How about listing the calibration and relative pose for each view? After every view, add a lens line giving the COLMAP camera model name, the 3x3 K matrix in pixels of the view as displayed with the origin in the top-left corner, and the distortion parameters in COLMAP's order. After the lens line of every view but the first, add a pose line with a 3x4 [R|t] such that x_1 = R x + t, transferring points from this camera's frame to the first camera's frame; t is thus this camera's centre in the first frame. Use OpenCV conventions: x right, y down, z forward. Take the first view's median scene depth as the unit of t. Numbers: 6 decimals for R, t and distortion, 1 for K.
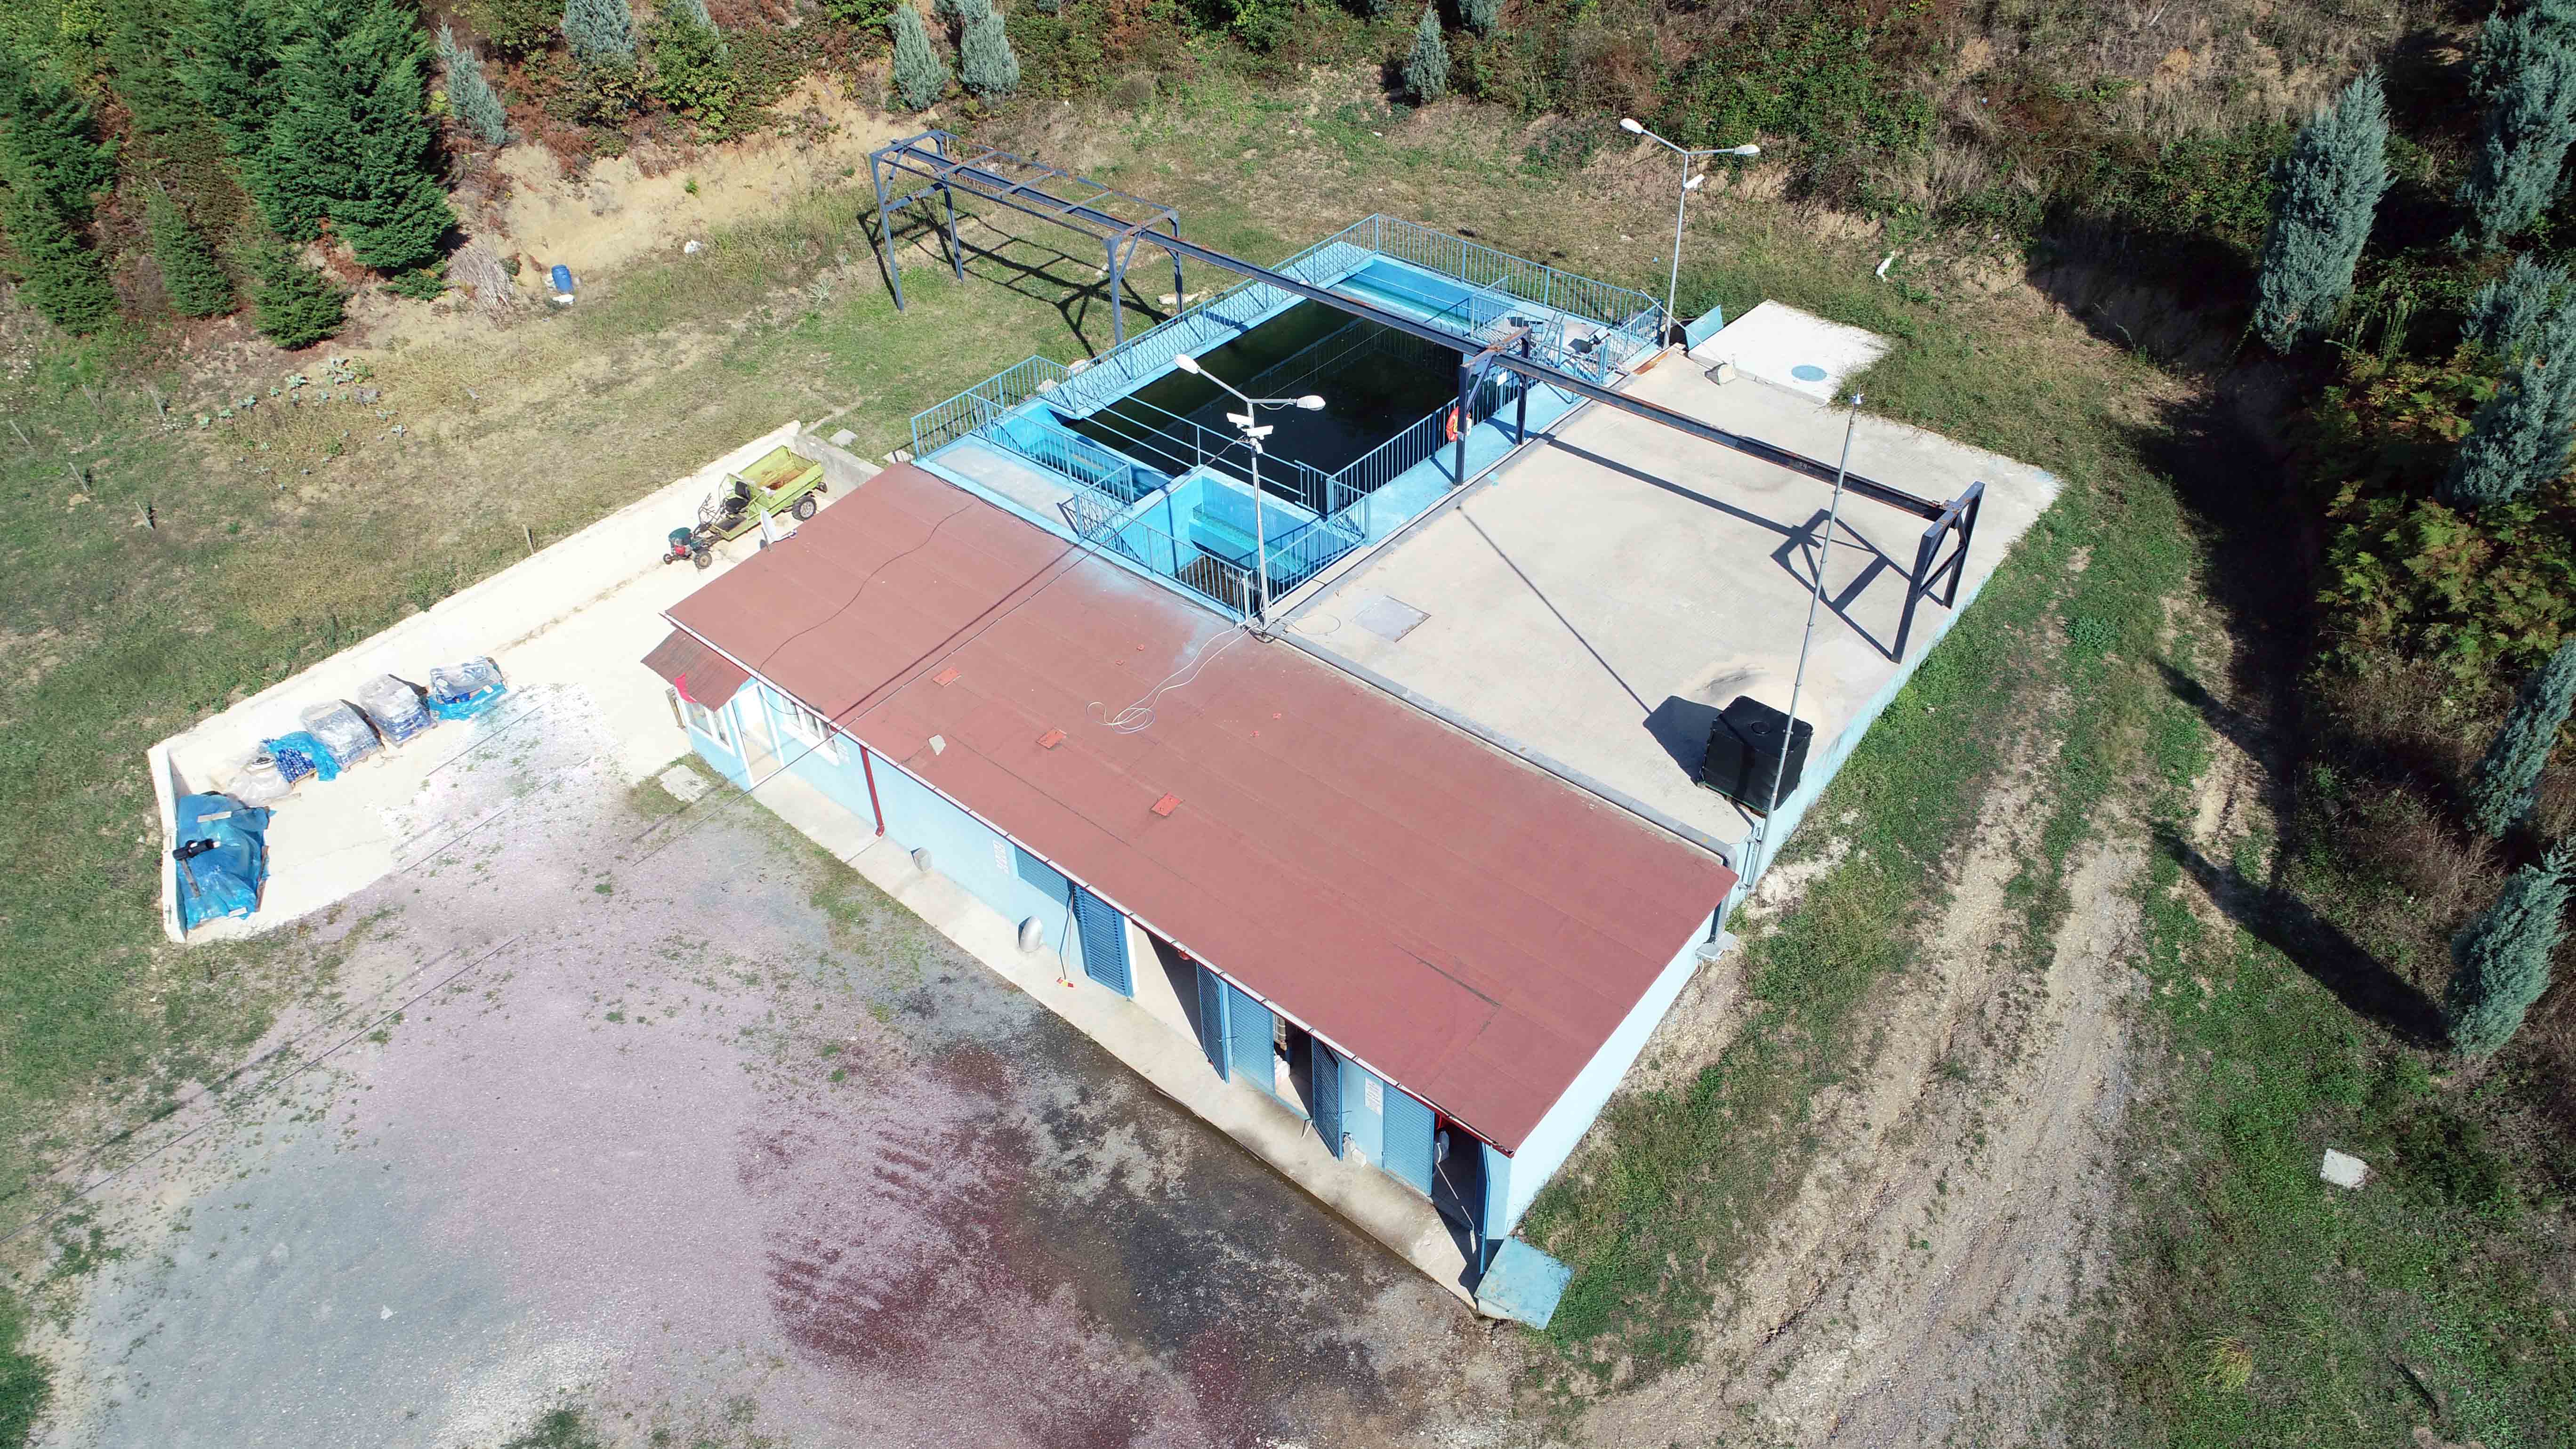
lens RADIAL K [[1720.9, 0, 1290.9], [0, 1720.9, 725.0], [0, 0, 1]] dist [-0.004072, 0.003675]
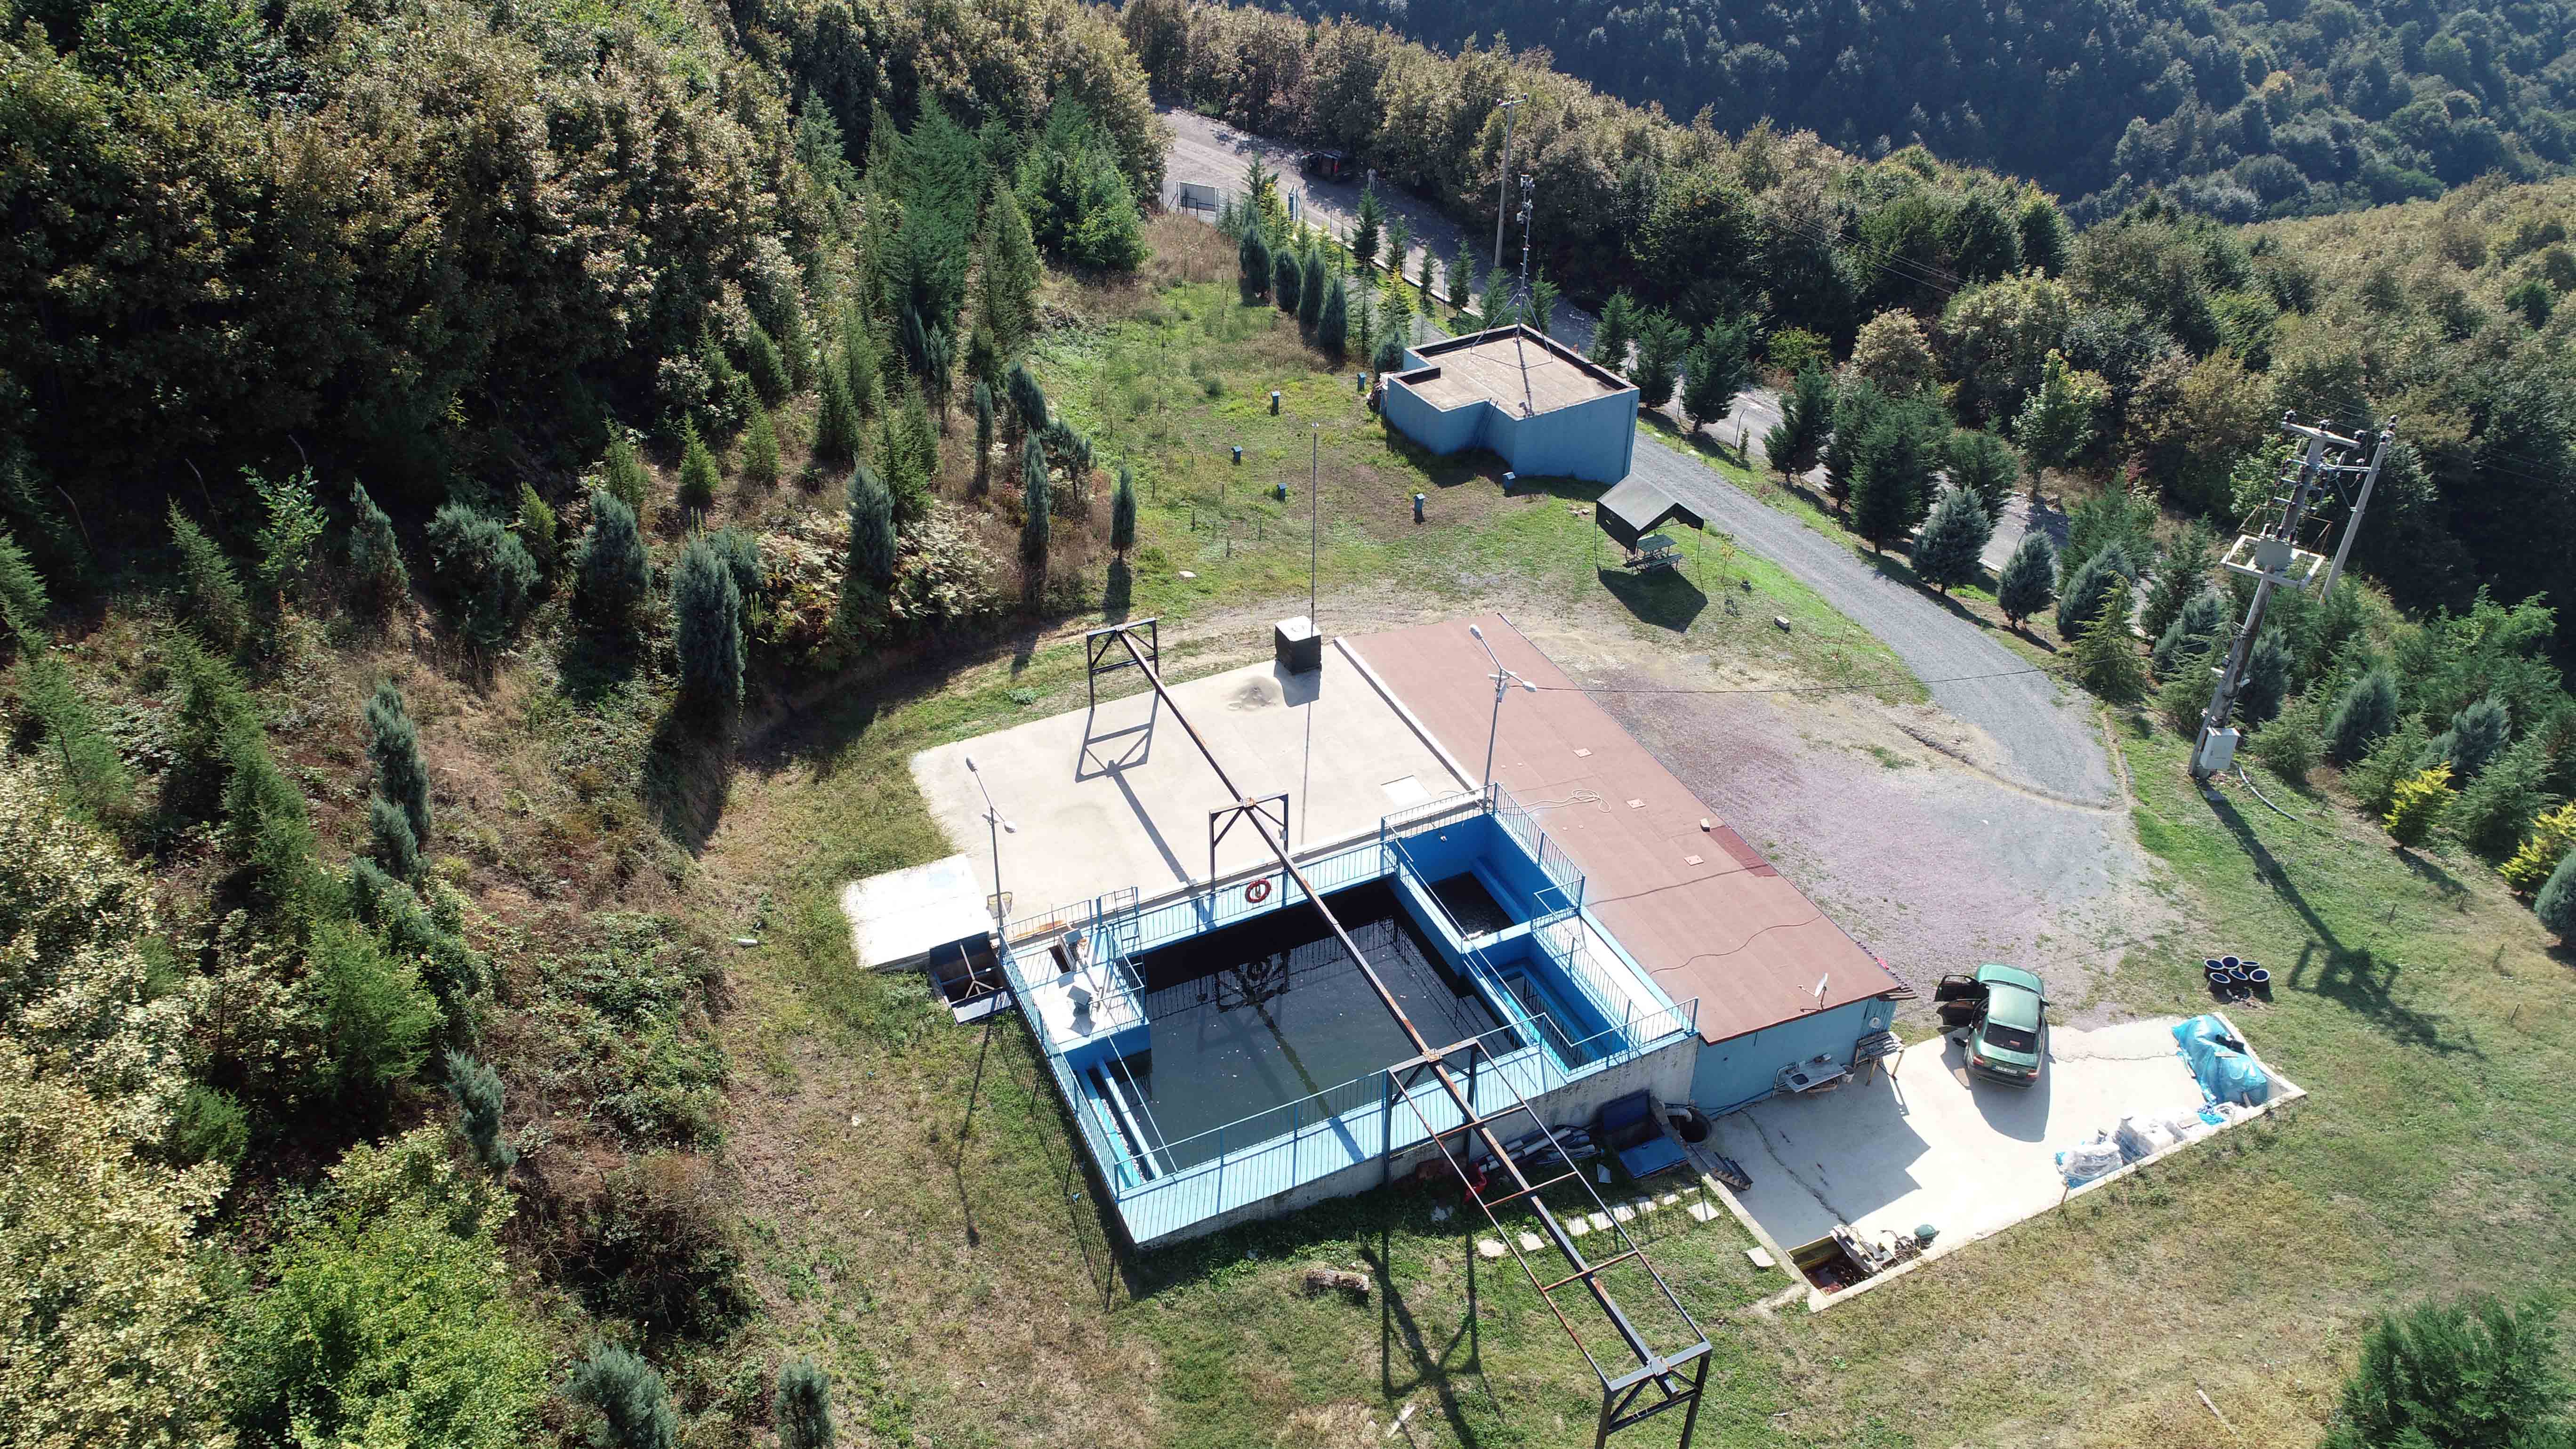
lens RADIAL K [[1720.9, 0, 1291.7], [0, 1720.9, 722.0], [0, 0, 1]] dist [-0.004072, 0.003675]
pose [[-0.909250, -0.221254, 0.352579, -0.354493], [0.277283, 0.309789, 0.909475, -1.413126], [-0.310450, 0.924704, -0.220325, 1.224332]]
